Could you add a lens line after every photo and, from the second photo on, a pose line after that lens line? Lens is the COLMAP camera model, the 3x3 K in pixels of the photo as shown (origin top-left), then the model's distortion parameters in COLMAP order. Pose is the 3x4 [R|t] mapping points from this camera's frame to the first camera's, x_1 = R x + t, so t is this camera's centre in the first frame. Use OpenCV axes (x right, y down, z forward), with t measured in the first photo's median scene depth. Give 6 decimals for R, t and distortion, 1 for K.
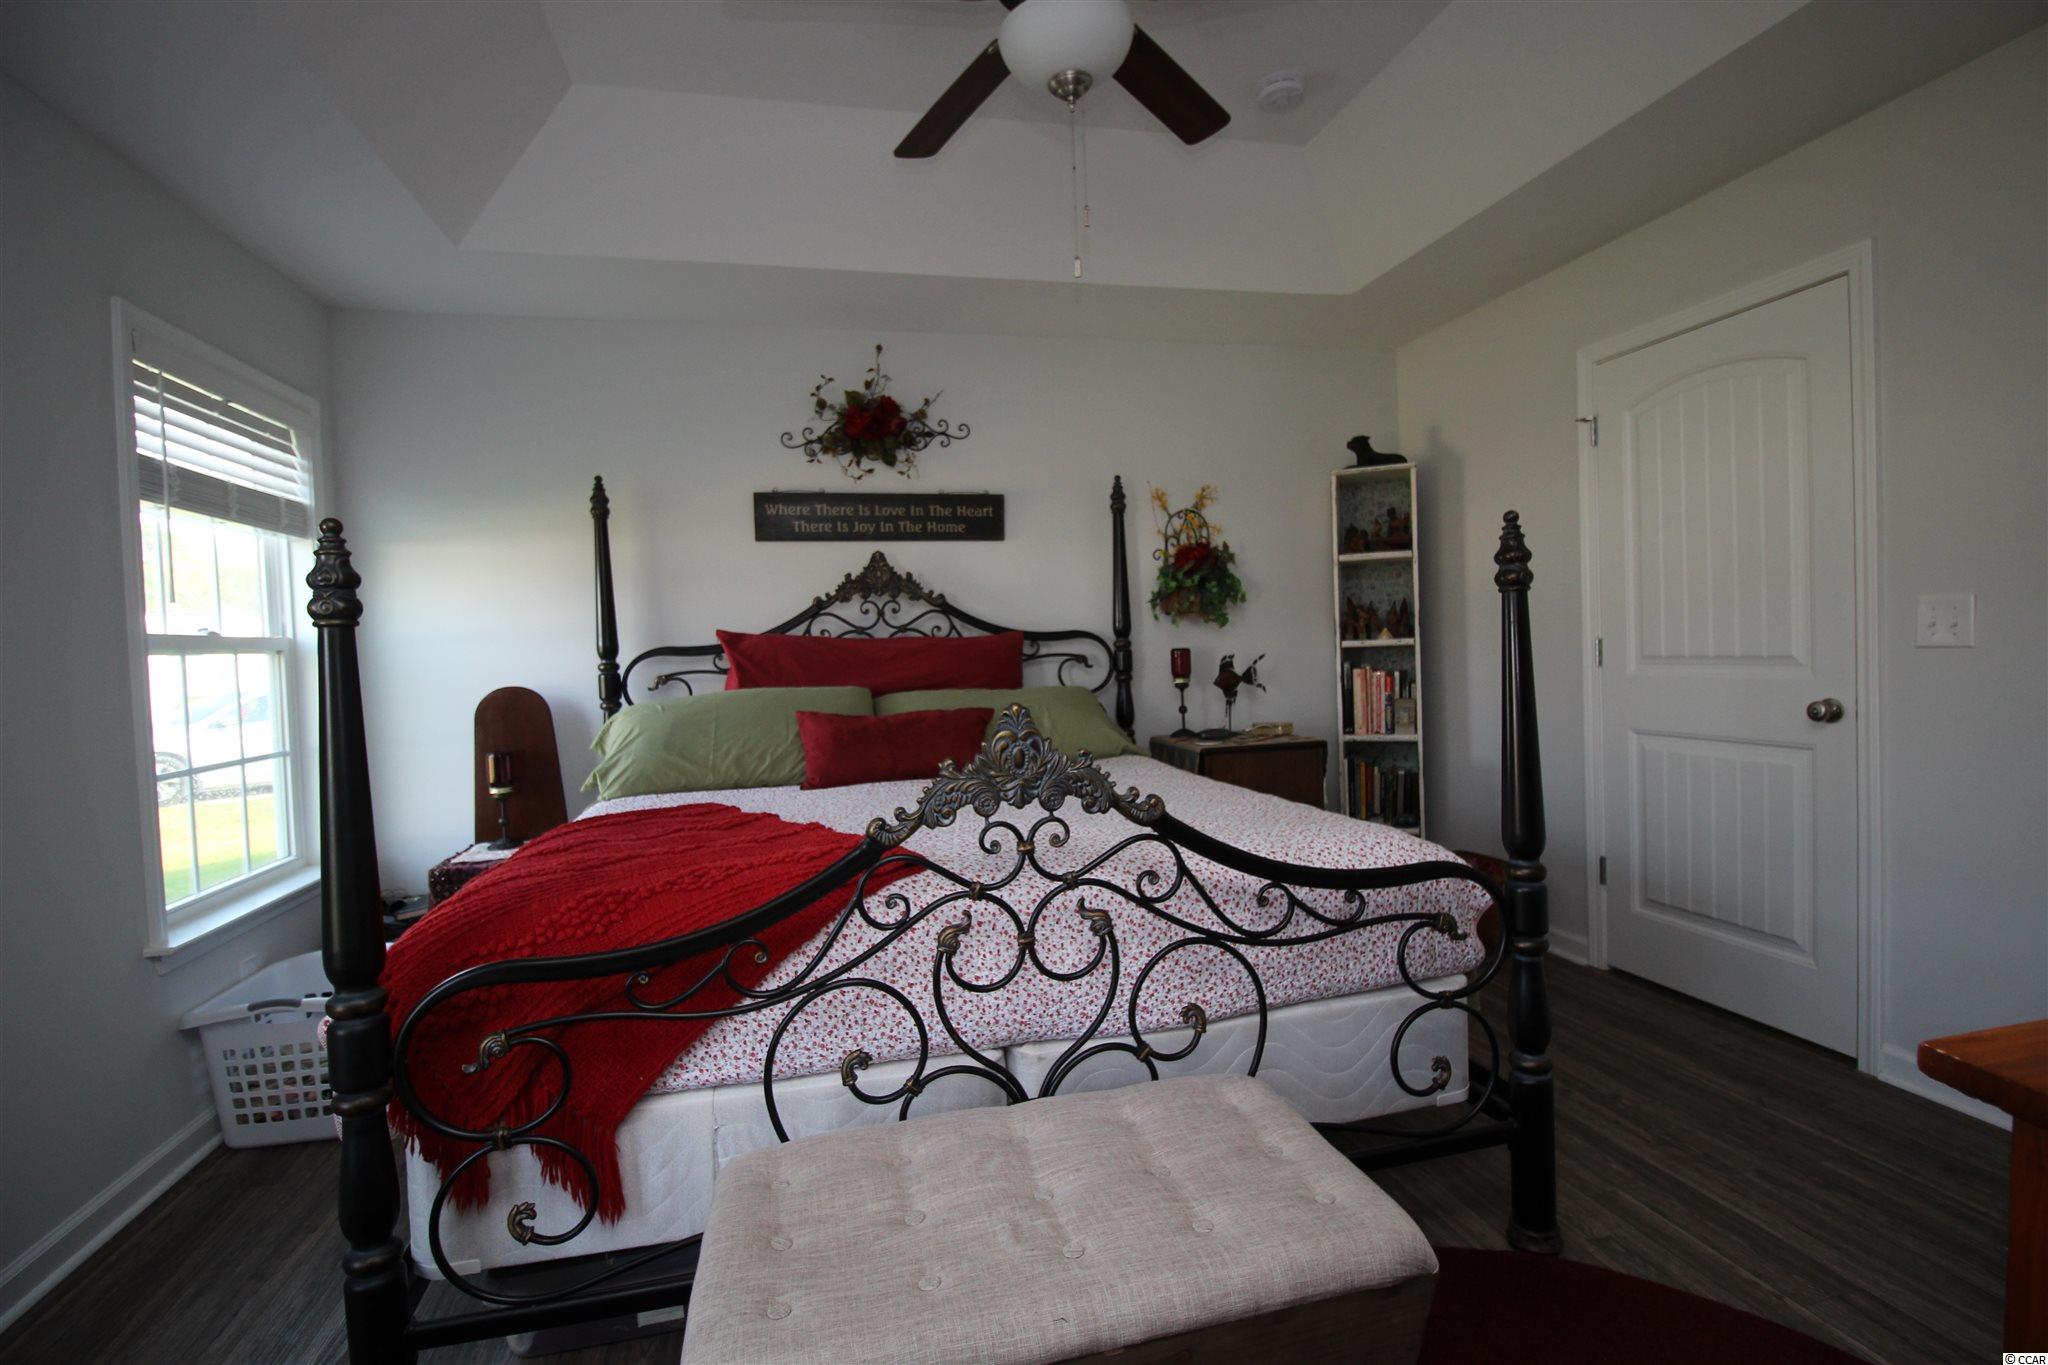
lens RADIAL K [[956.5, 0, 1032.4], [0, 956.5, 675.4], [0, 0, 1]] dist [-0.007596, -0.007710]
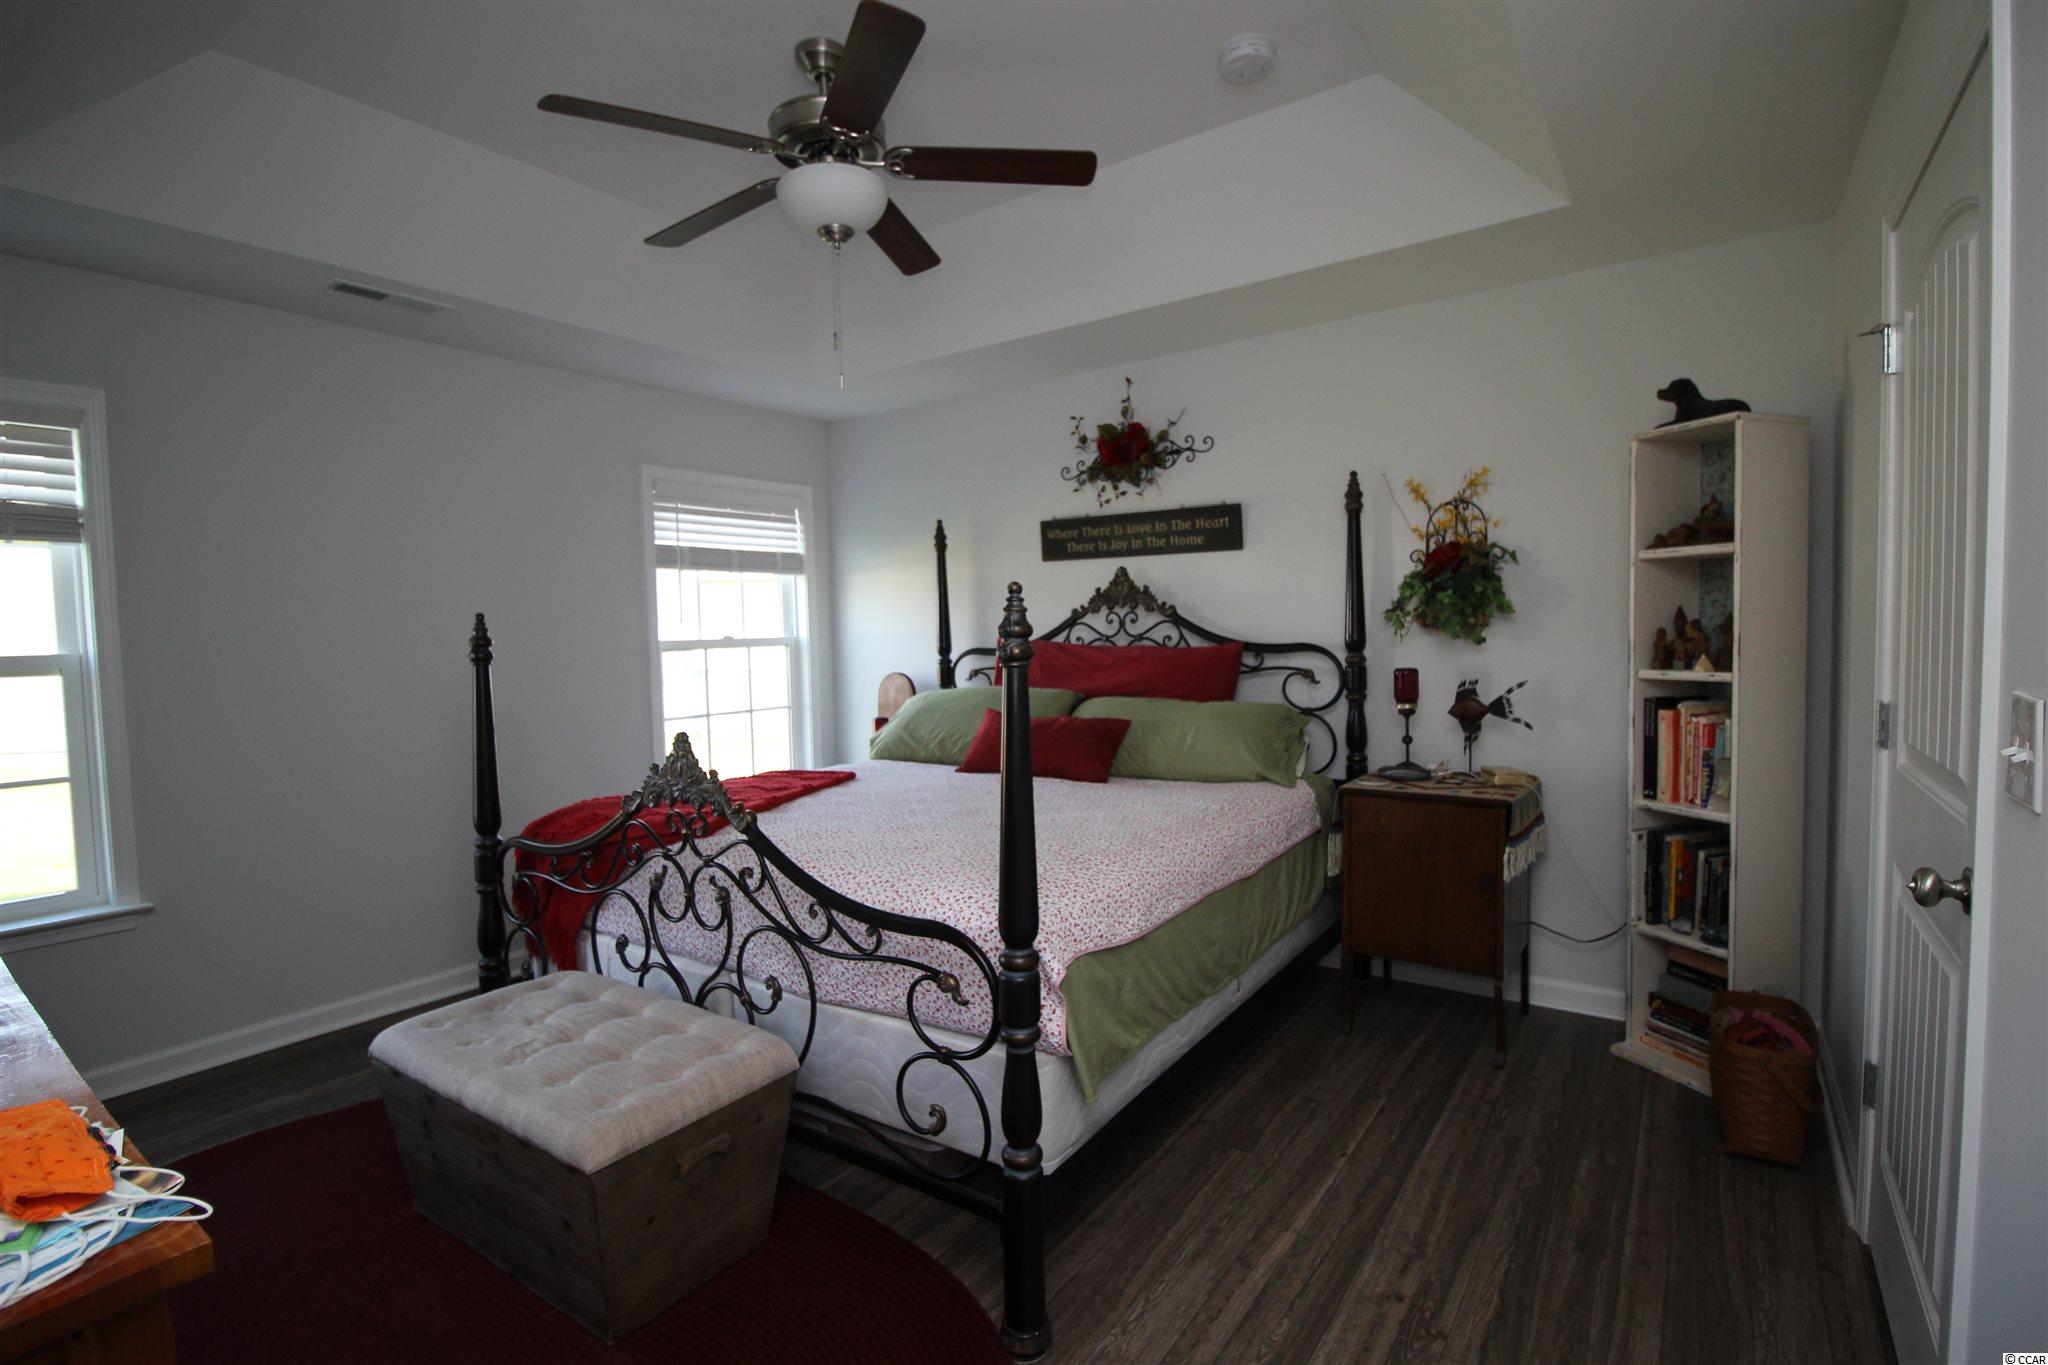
lens RADIAL K [[956.5, 0, 1032.8], [0, 956.5, 682.4], [0, 0, 1]] dist [-0.007596, -0.007710]
pose [[0.657351, 0.067299, -0.750573, 0.609274], [-0.026947, 0.997467, 0.065836, -0.066804], [0.753103, -0.023052, 0.657499, 0.193746]]
